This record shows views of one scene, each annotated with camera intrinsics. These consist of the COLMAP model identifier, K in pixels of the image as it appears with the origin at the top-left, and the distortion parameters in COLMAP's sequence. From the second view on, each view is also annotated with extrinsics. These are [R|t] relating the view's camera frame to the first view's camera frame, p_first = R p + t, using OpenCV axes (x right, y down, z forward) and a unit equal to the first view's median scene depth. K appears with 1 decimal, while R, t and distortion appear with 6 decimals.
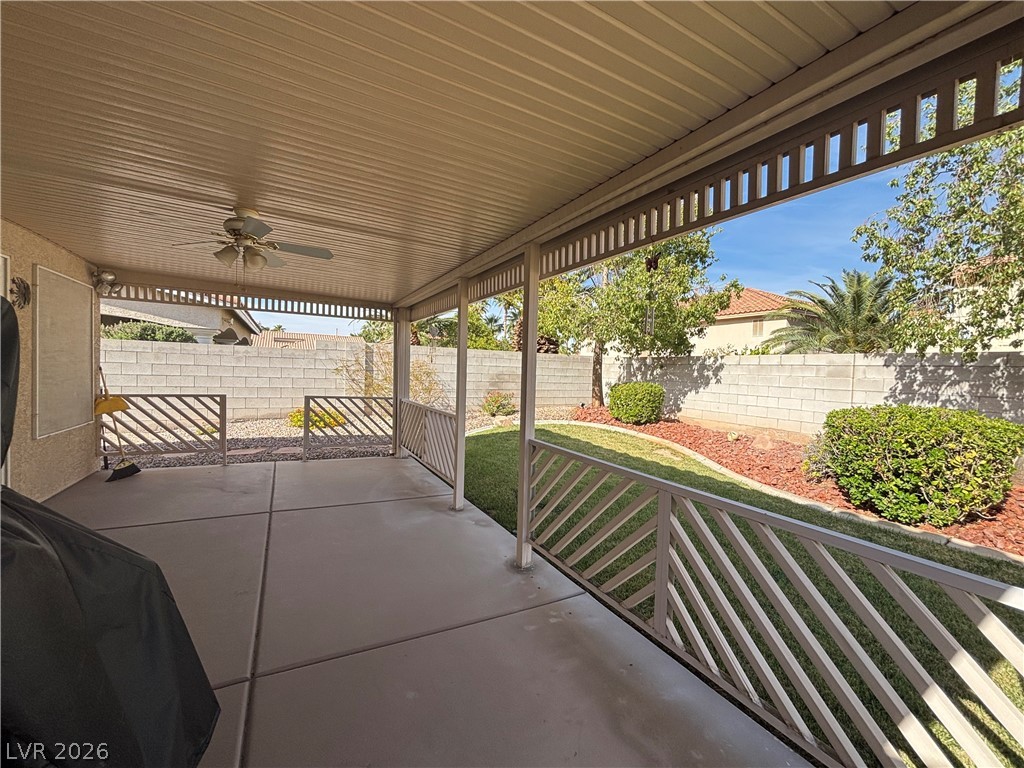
lens RADIAL K [[414.4, 0, 509.5], [0, 414.4, 386.5], [0, 0, 1]] dist [0.001268, 0.000256]
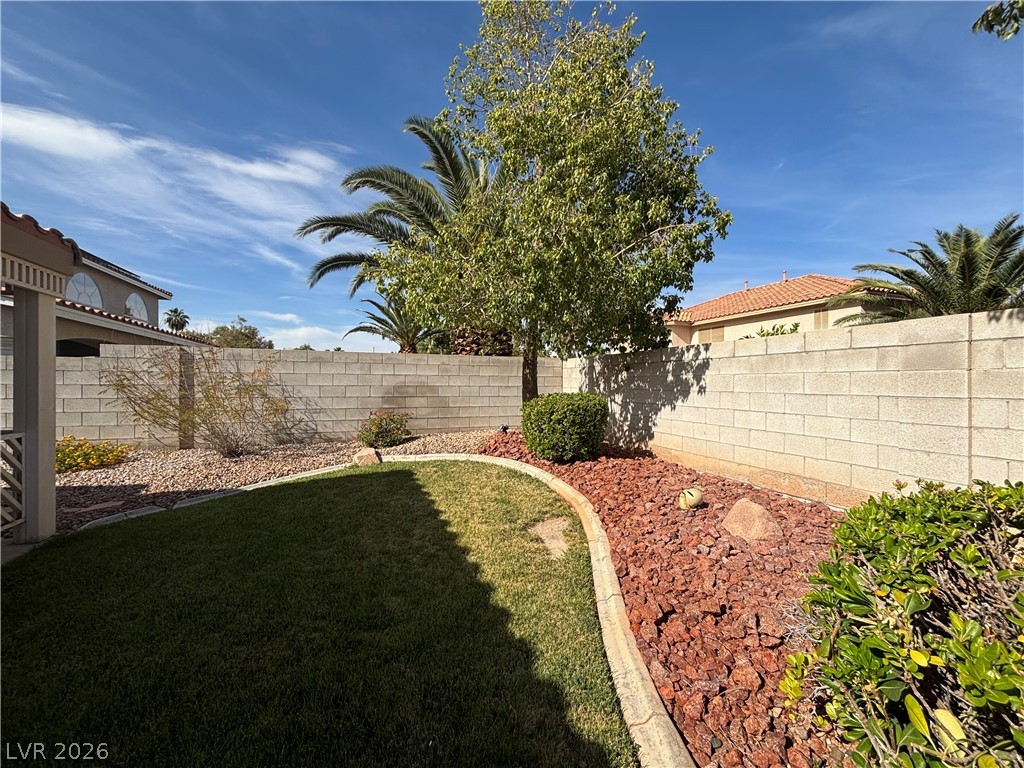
lens RADIAL K [[409.9, 0, 508.3], [0, 409.9, 387.1], [0, 0, 1]] dist [-0.000623, -0.000046]
pose [[0.988525, -0.025837, -0.148833, 0.388567], [0.020417, 0.999076, -0.037828, 0.003700], [0.149673, 0.034355, 0.988139, 0.472529]]
